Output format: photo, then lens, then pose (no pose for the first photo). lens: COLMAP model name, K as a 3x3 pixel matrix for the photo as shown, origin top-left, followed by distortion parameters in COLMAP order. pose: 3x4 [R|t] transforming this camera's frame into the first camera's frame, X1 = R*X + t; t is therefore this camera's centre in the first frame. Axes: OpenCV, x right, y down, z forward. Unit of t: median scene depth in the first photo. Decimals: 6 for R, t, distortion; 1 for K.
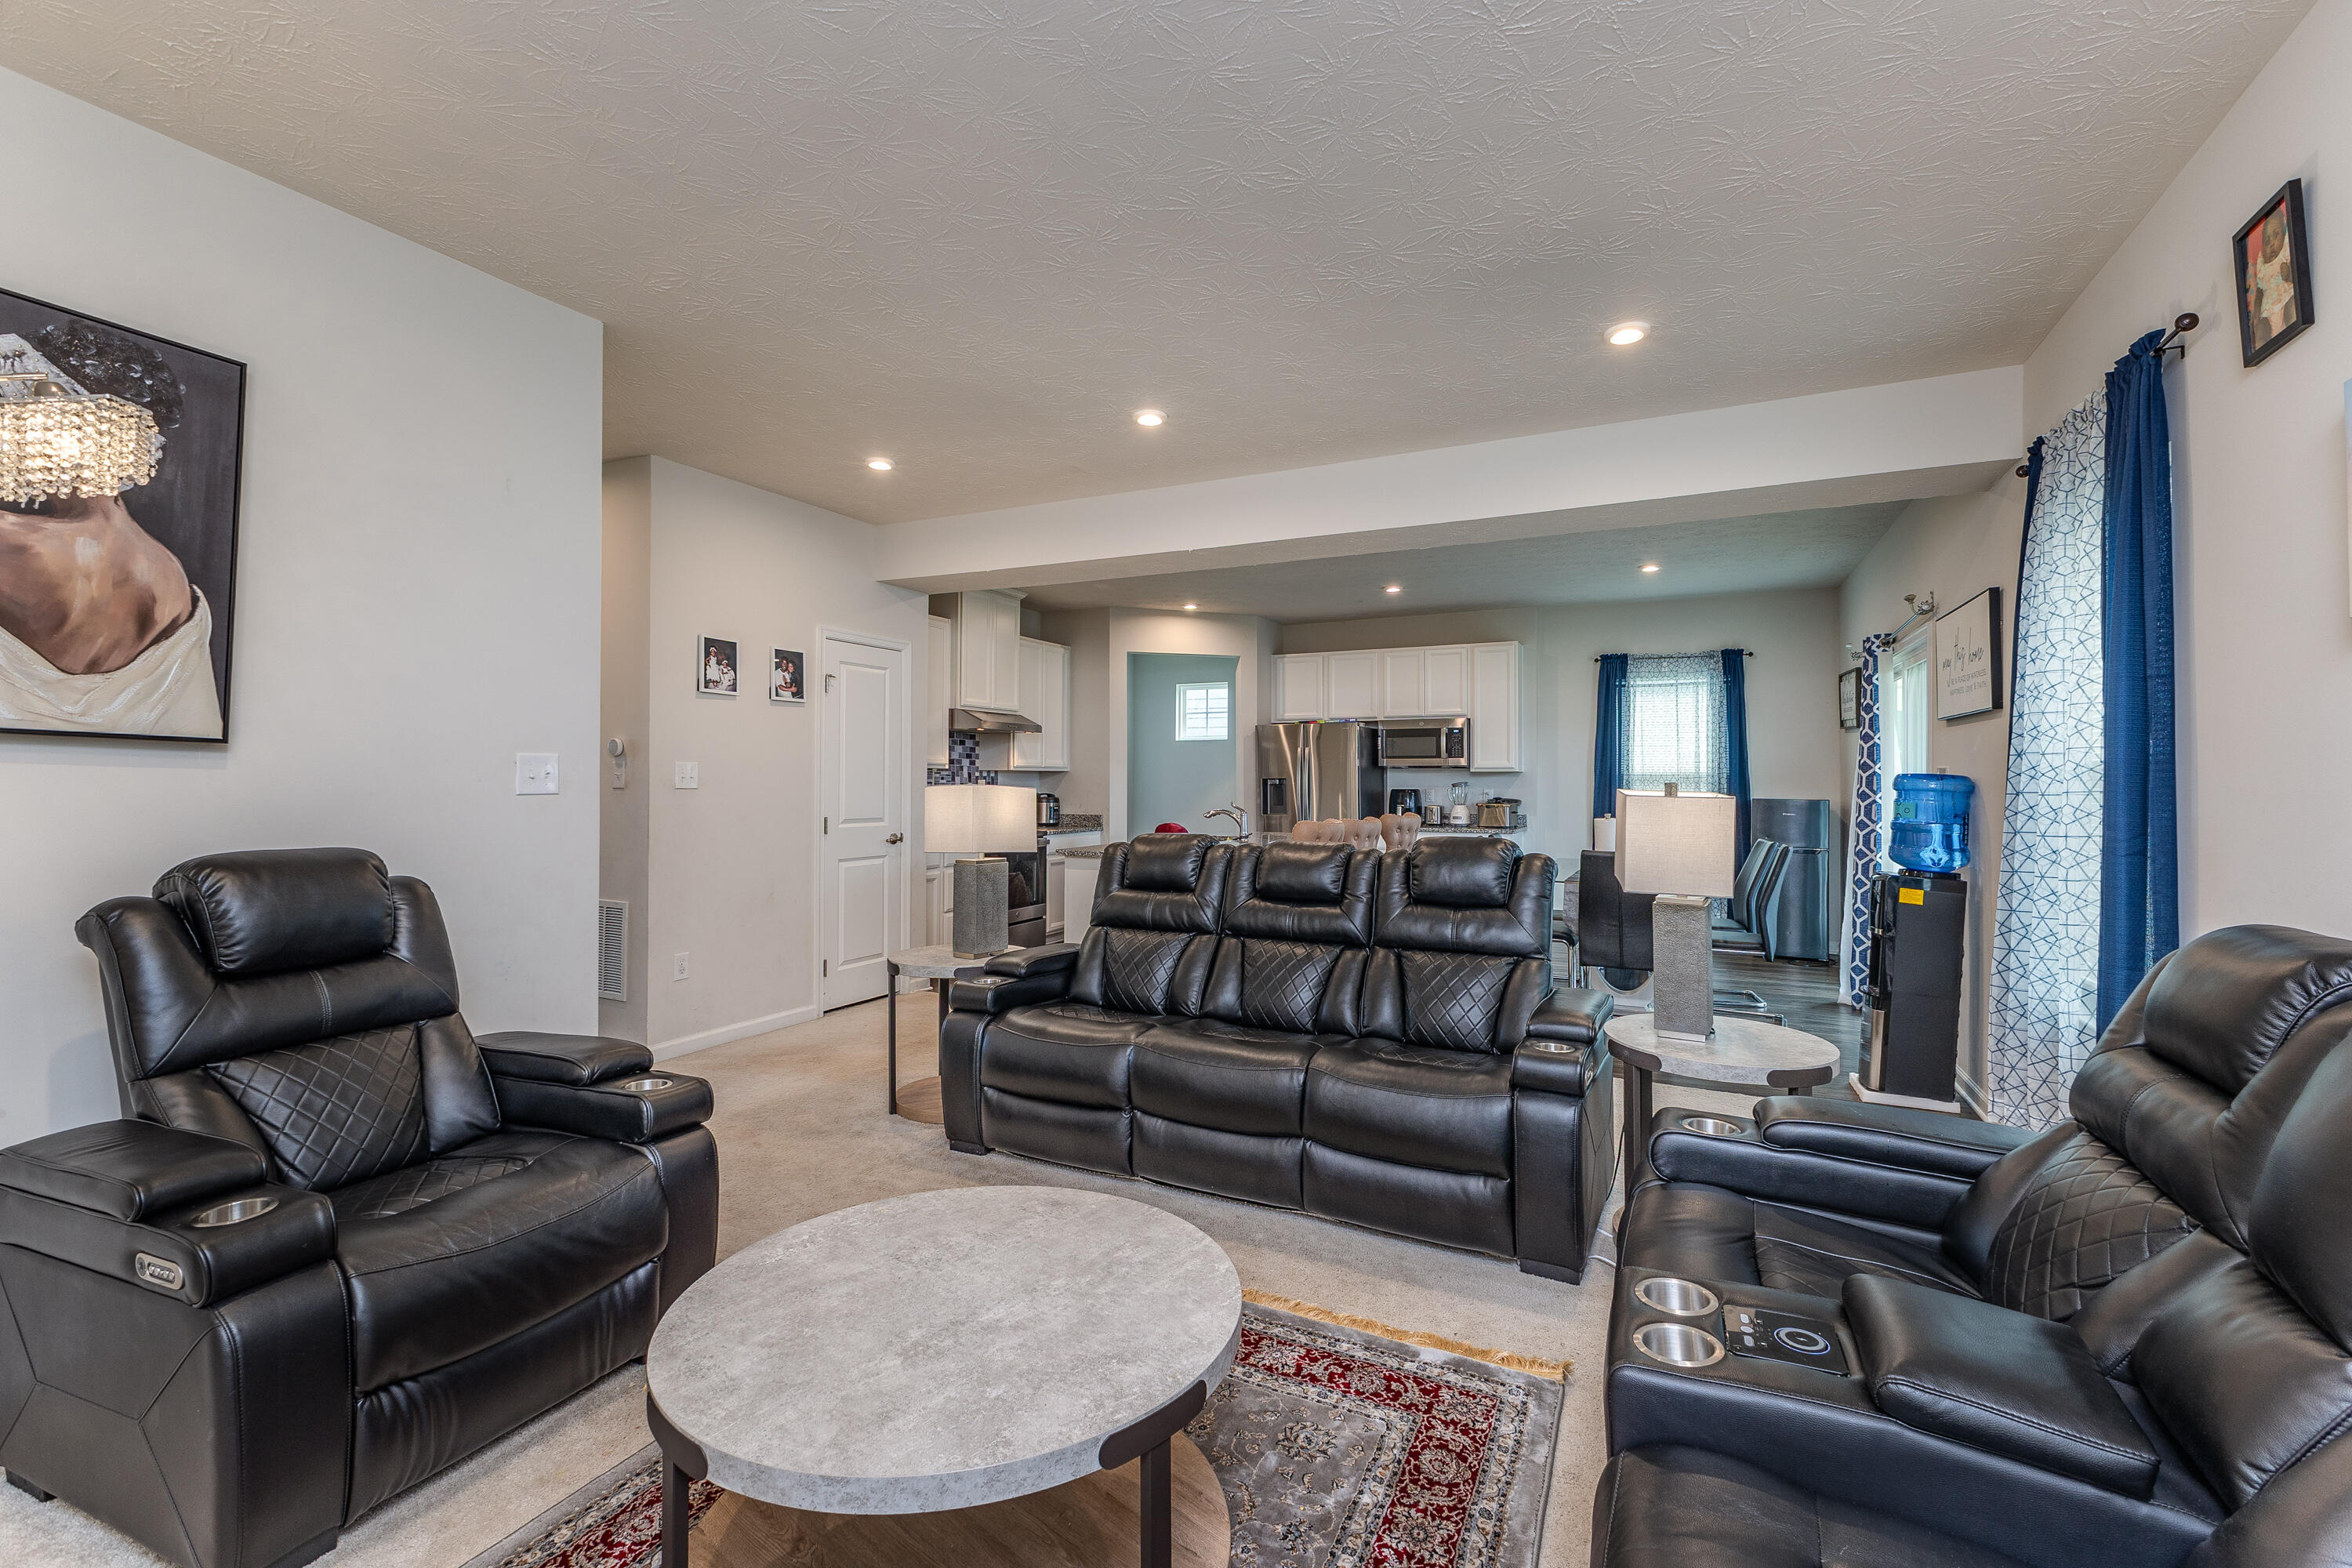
lens RADIAL K [[1039.6, 0, 1176.5], [0, 1039.6, 784.8], [0, 0, 1]] dist [0.013960, -0.000569]
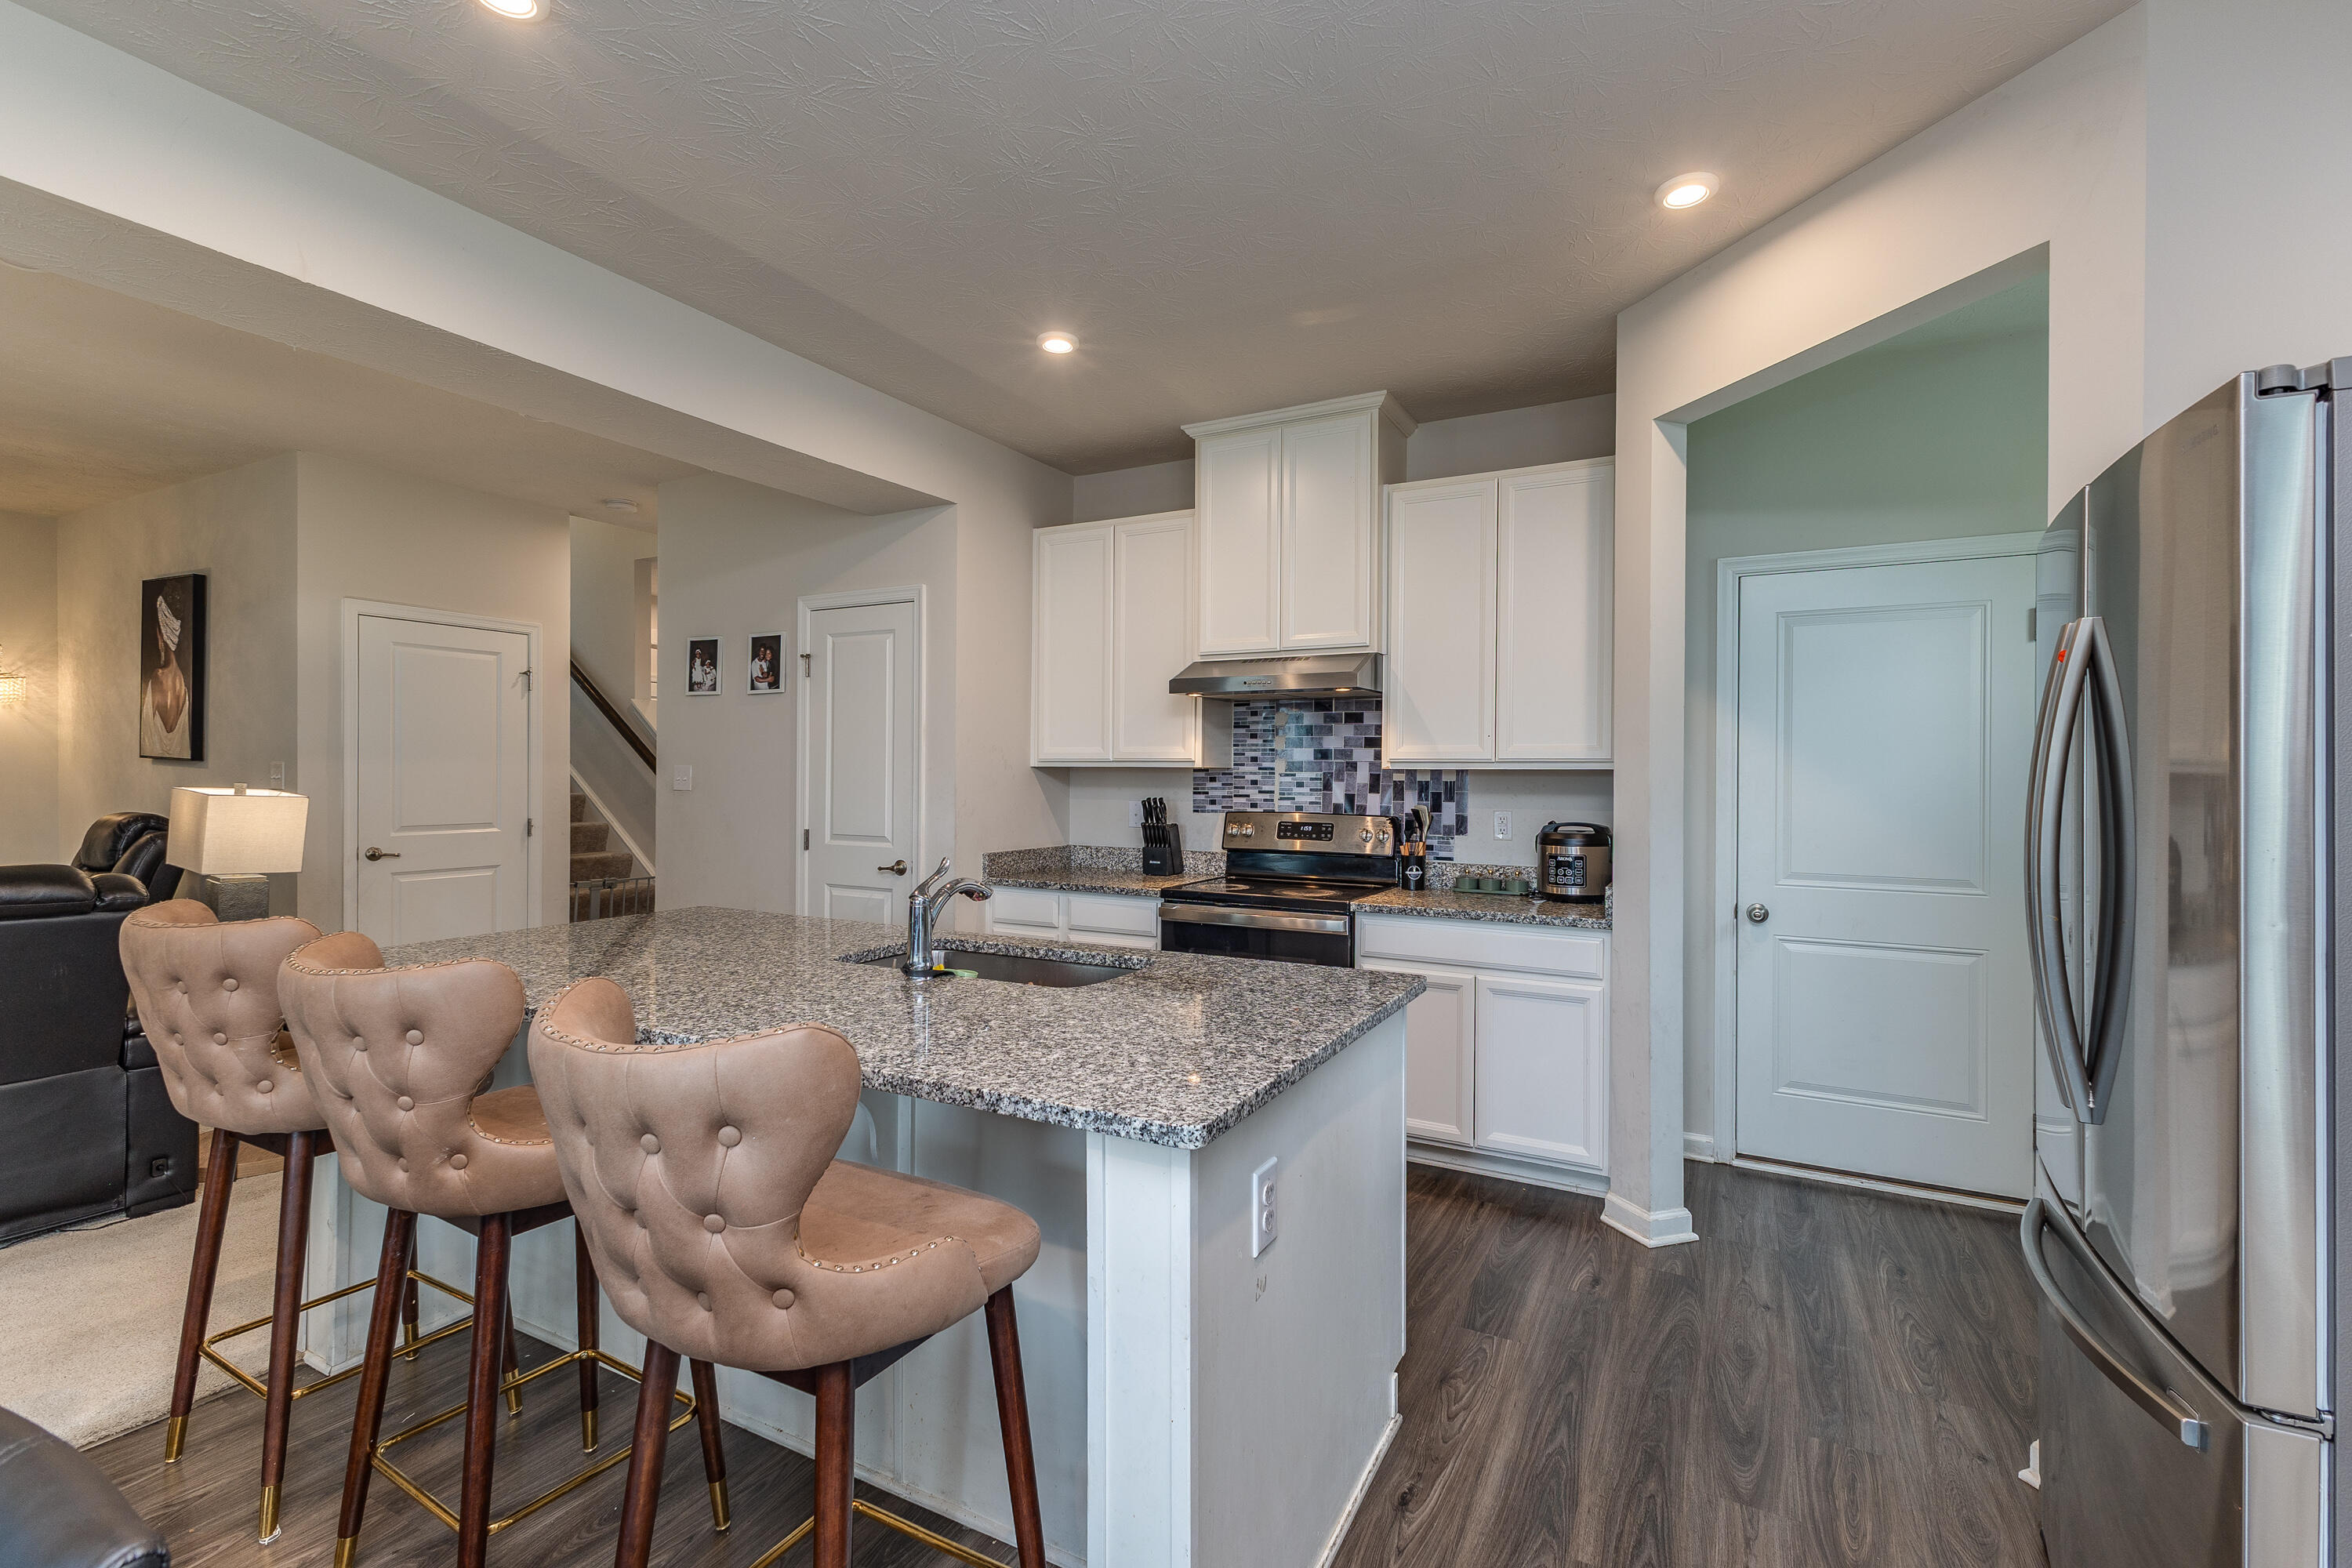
lens RADIAL K [[1039.6, 0, 1159.7], [0, 1039.6, 776.9], [0, 0, 1]] dist [0.013960, -0.000569]
pose [[-0.053463, -0.007909, -0.998539, 0.316201], [-0.013538, 0.999882, -0.007195, -0.005142], [0.998478, 0.013134, -0.053563, 0.898555]]
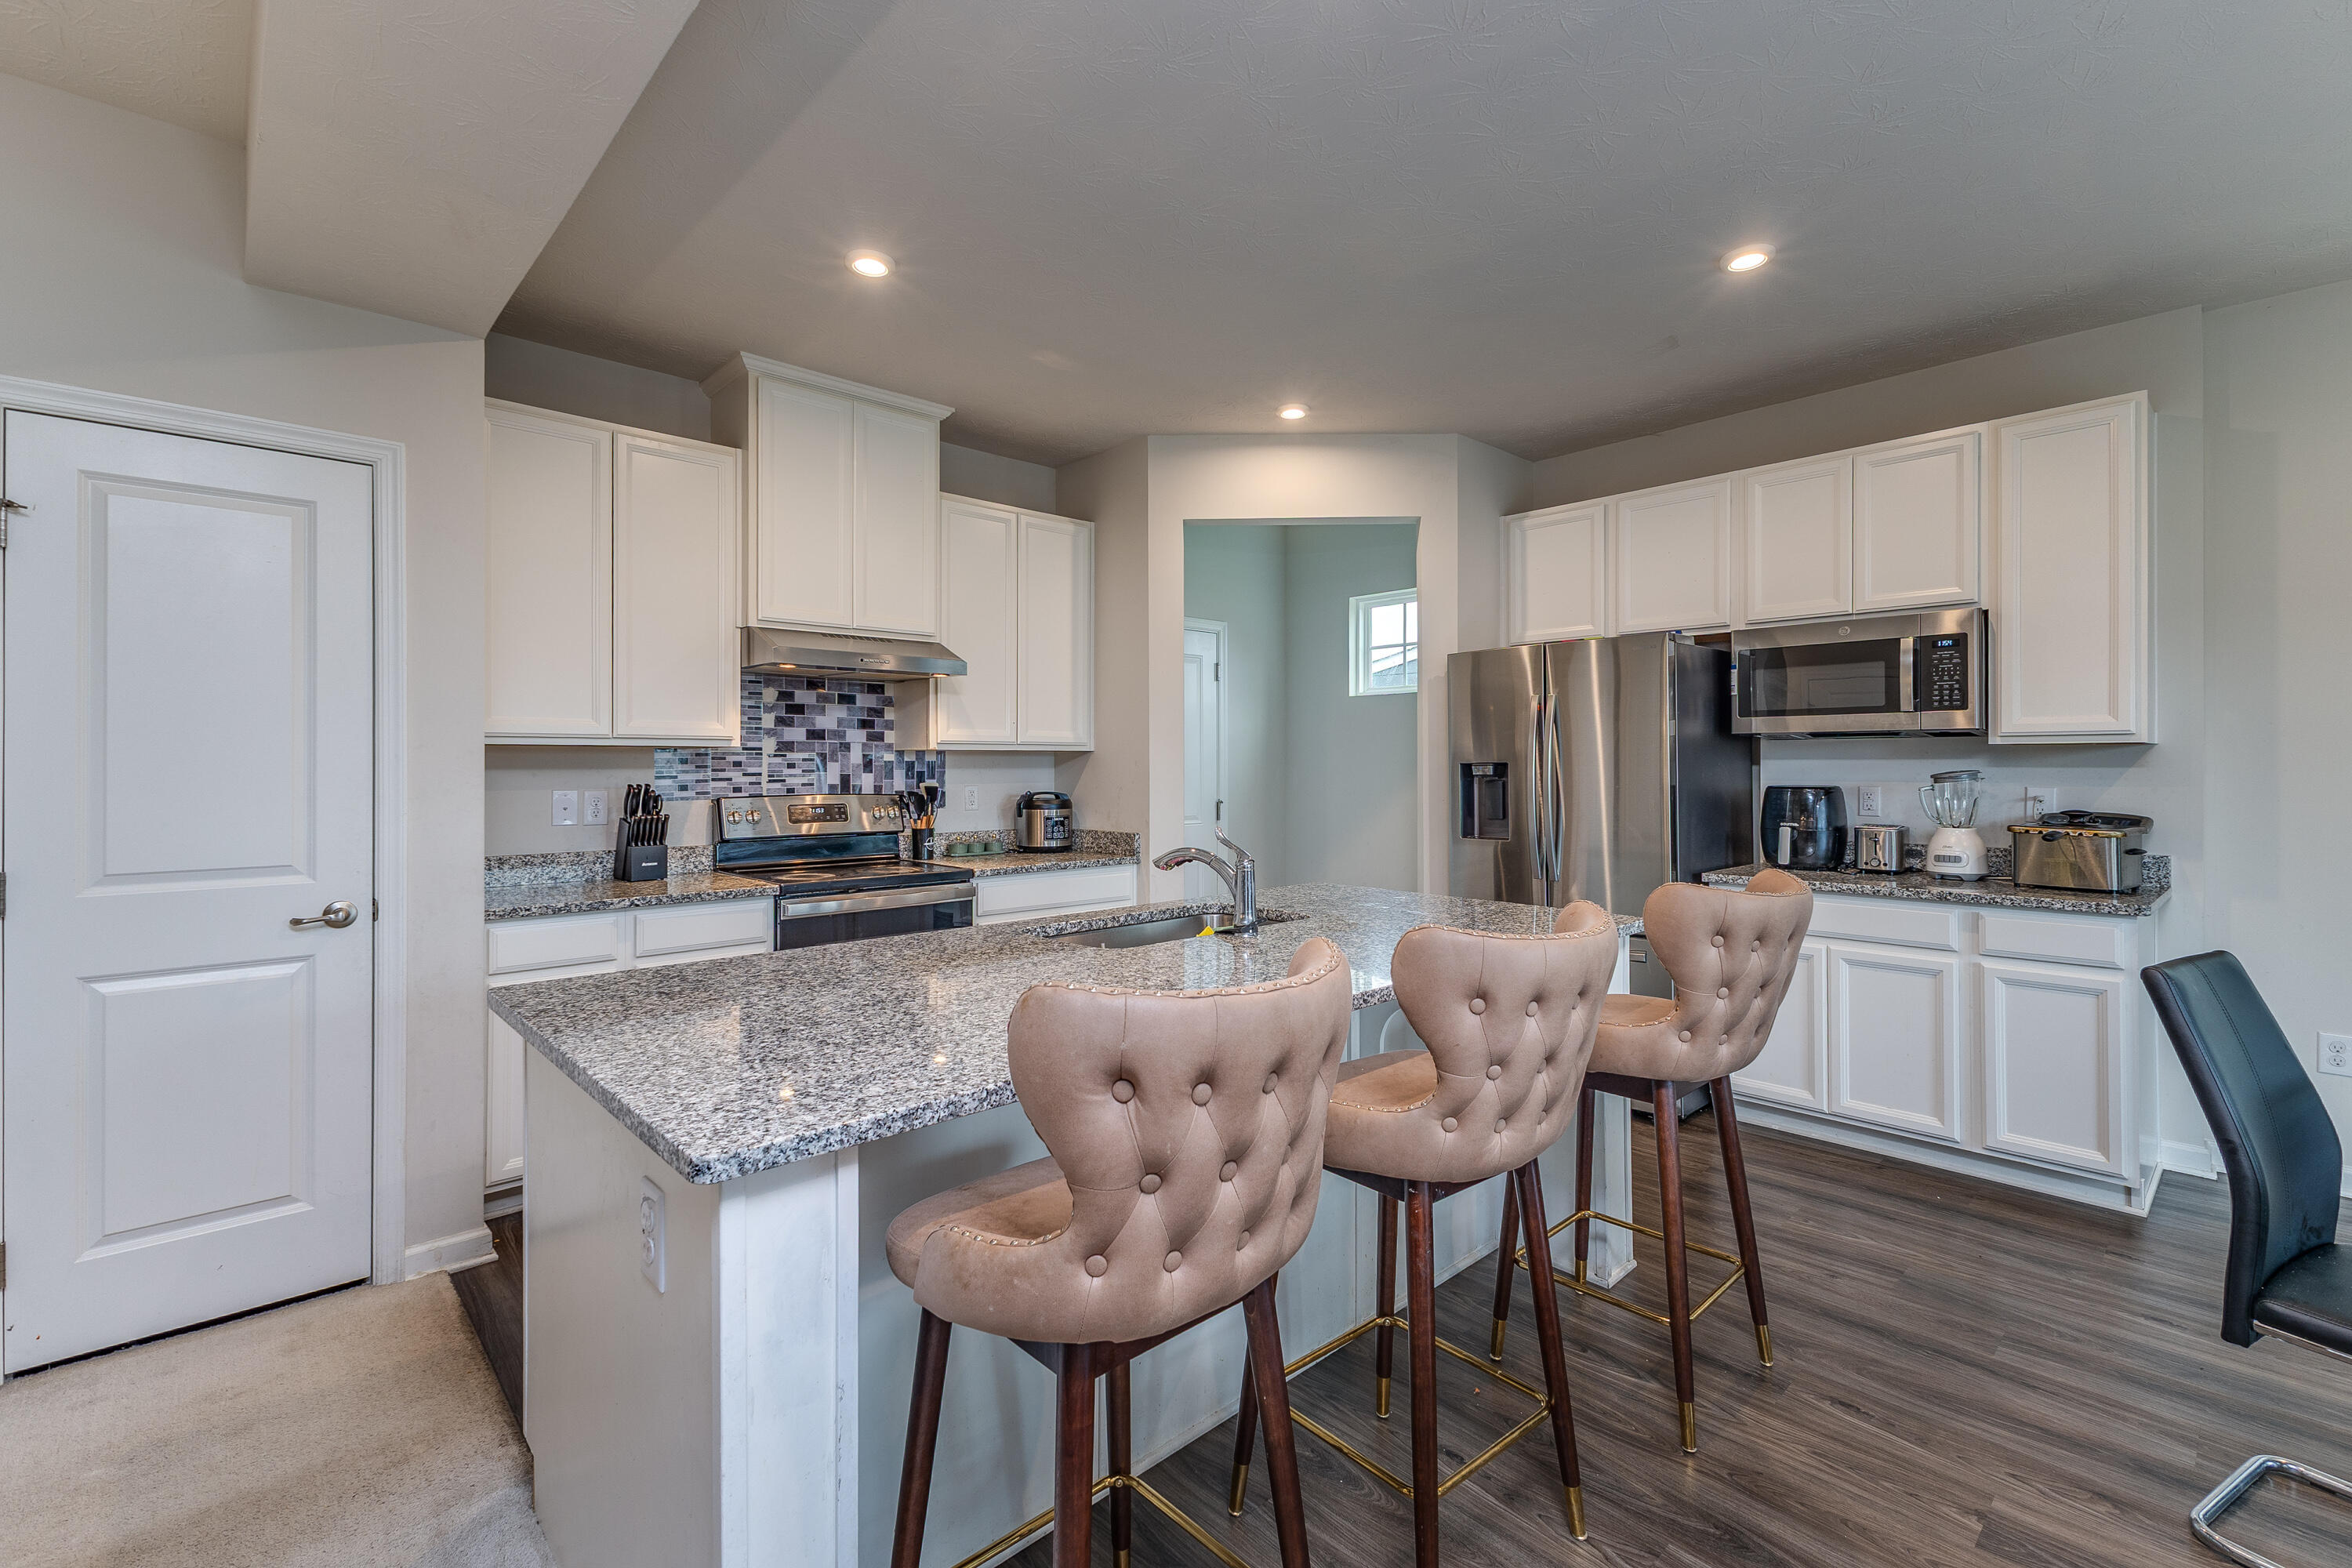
lens RADIAL K [[1039.6, 0, 1182.9], [0, 1039.6, 772.1], [0, 0, 1]] dist [0.013960, -0.000569]
pose [[0.933235, -0.000084, -0.359267, 0.145694], [0.002317, 0.999981, 0.005786, -0.005285], [0.359259, -0.006232, 0.933217, 0.539580]]
